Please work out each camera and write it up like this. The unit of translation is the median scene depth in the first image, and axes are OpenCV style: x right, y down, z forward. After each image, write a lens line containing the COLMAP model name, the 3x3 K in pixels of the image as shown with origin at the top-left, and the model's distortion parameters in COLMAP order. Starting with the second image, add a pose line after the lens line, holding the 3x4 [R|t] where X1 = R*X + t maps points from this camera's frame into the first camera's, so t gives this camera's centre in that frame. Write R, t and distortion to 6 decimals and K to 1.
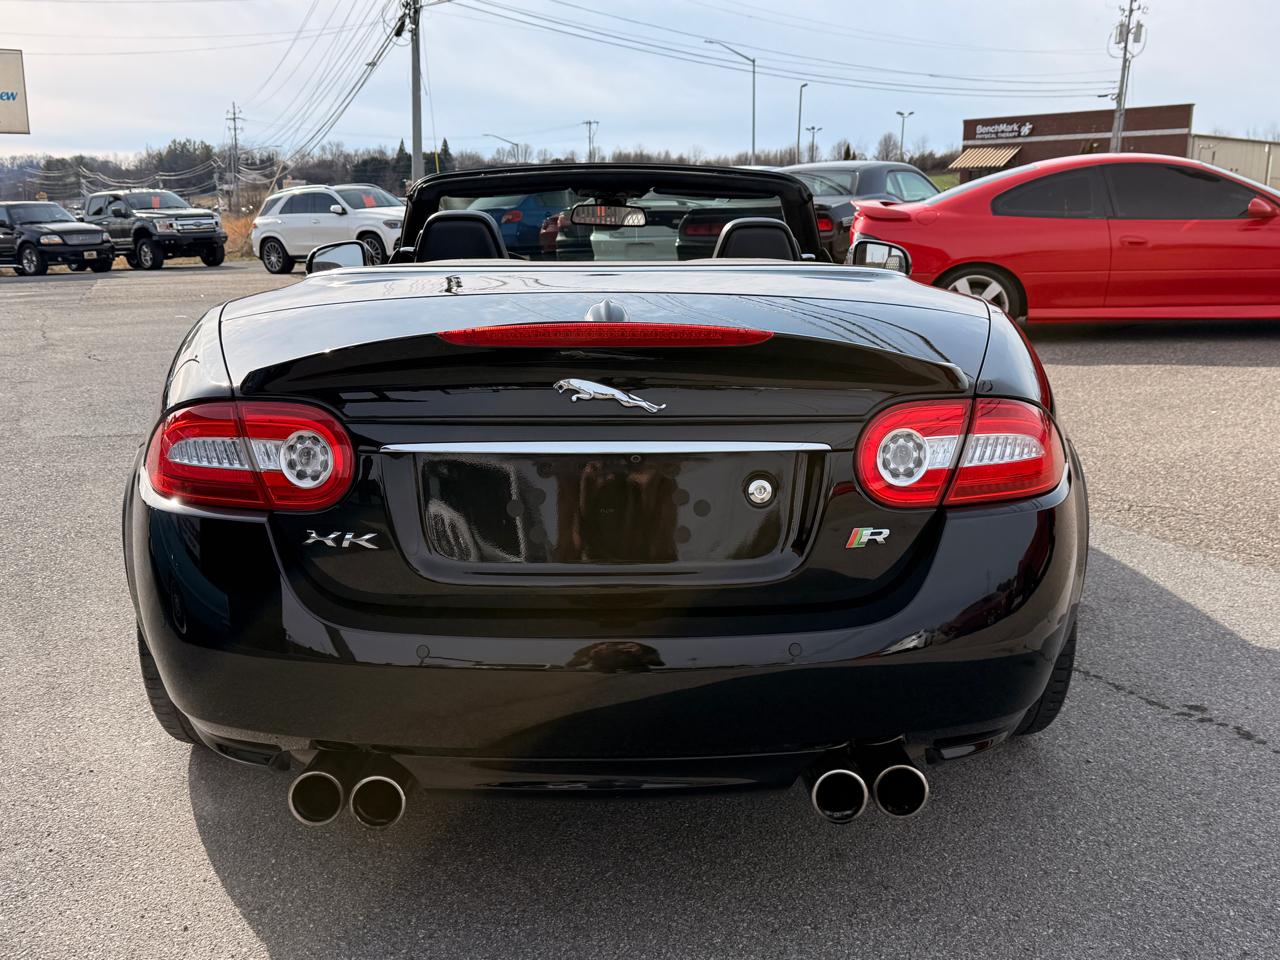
lens RADIAL K [[1245.7, 0, 635.6], [0, 1245.7, 477.2], [0, 0, 1]] dist [0.032527, 0.000000]
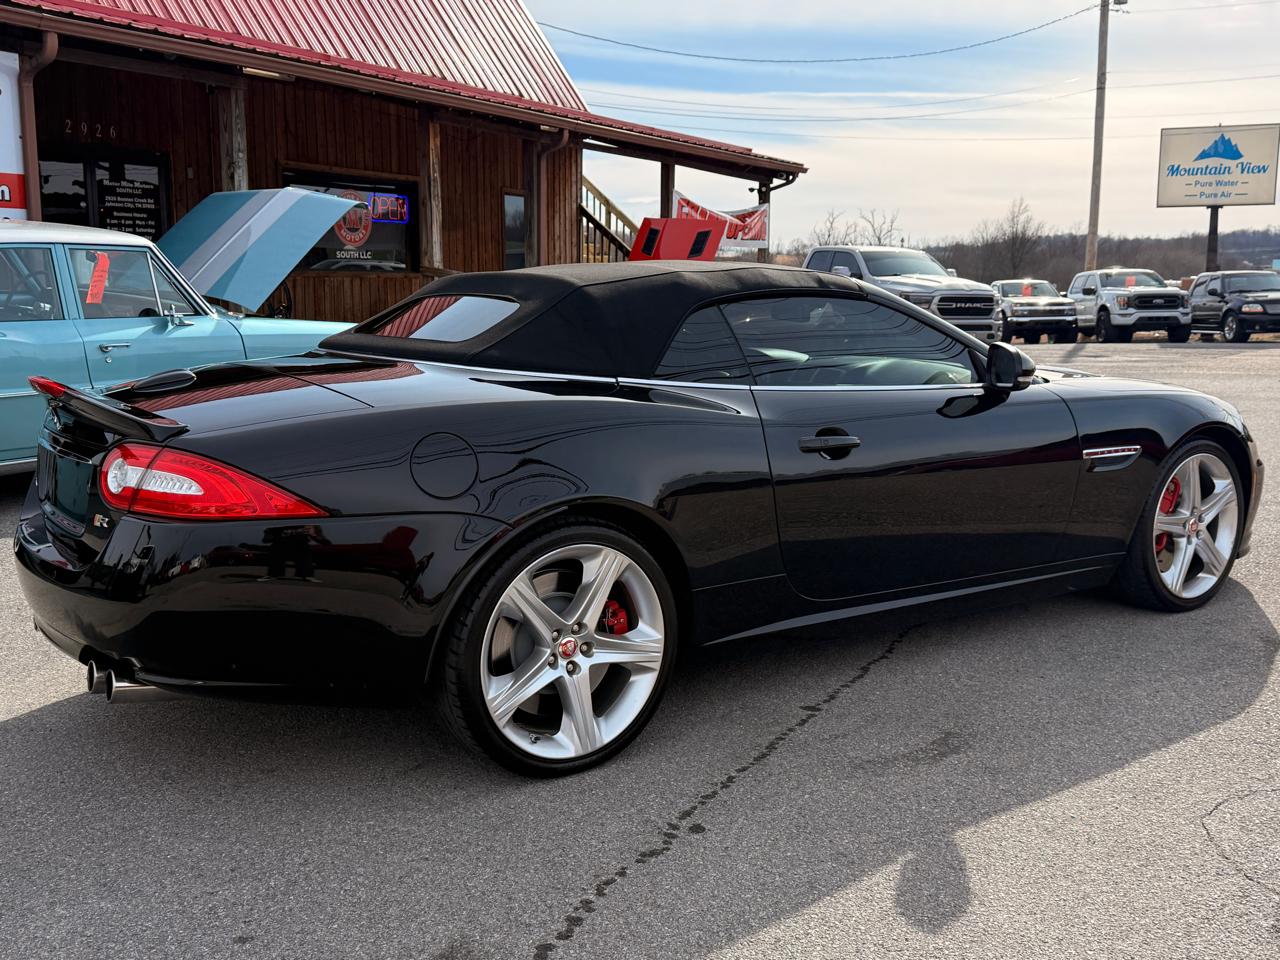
lens RADIAL K [[1245.7, 0, 638.6], [0, 1245.7, 482.2], [0, 0, 1]] dist [0.032527, 0.000000]
pose [[0.556379, 0.145863, -0.818026, 0.106508], [-0.182852, 0.981832, 0.050705, -0.011848], [0.810560, 0.121367, 0.572942, 0.033973]]
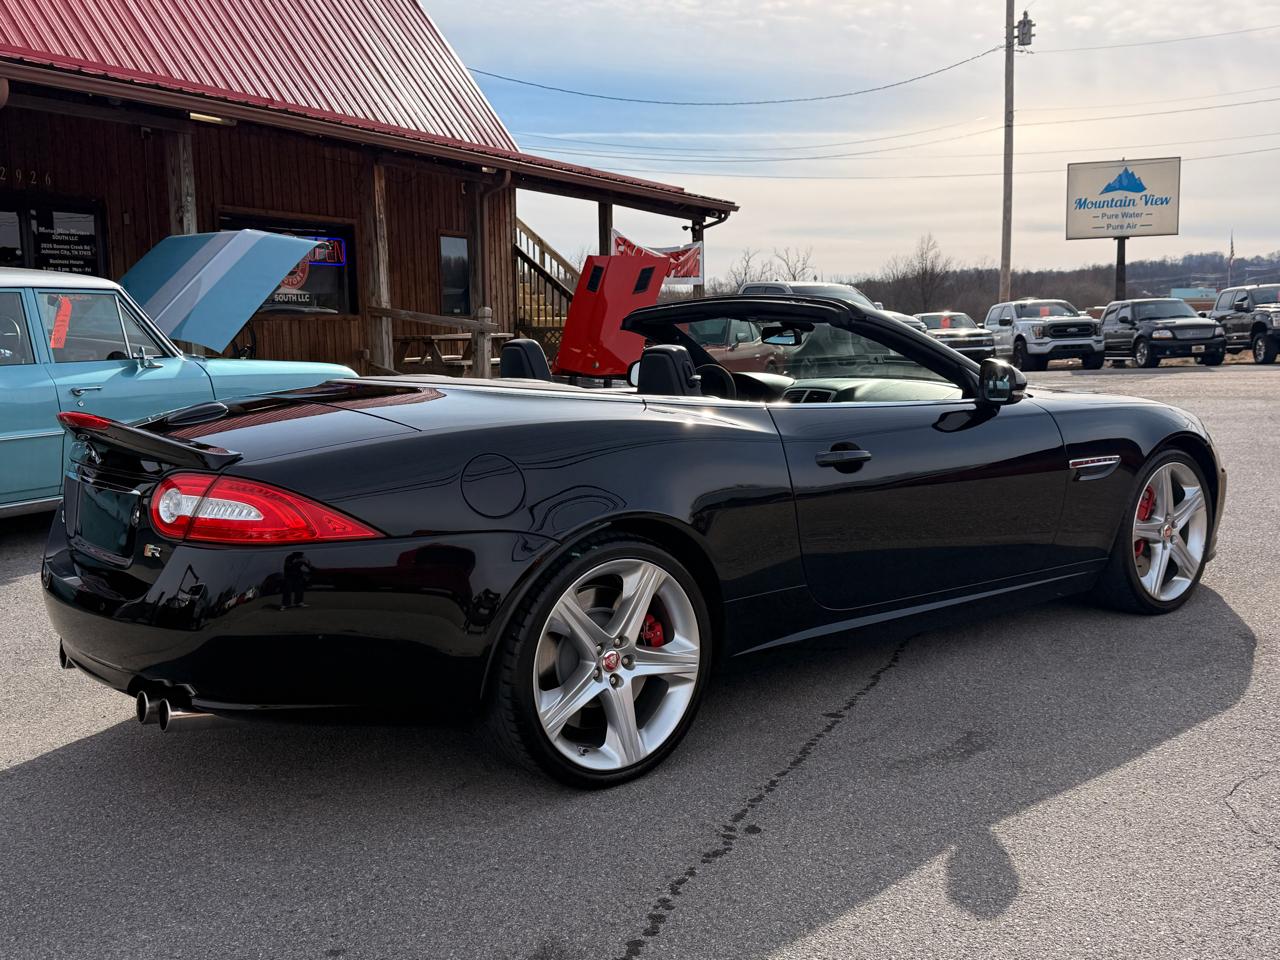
lens RADIAL K [[1245.7, 0, 640.2], [0, 1245.7, 485.7], [0, 0, 1]] dist [0.032527, 0.000000]
pose [[0.609411, 0.104865, -0.785889, 0.104052], [-0.154689, 0.987892, 0.011868, -0.008611], [0.777618, 0.114336, 0.618253, 0.025300]]
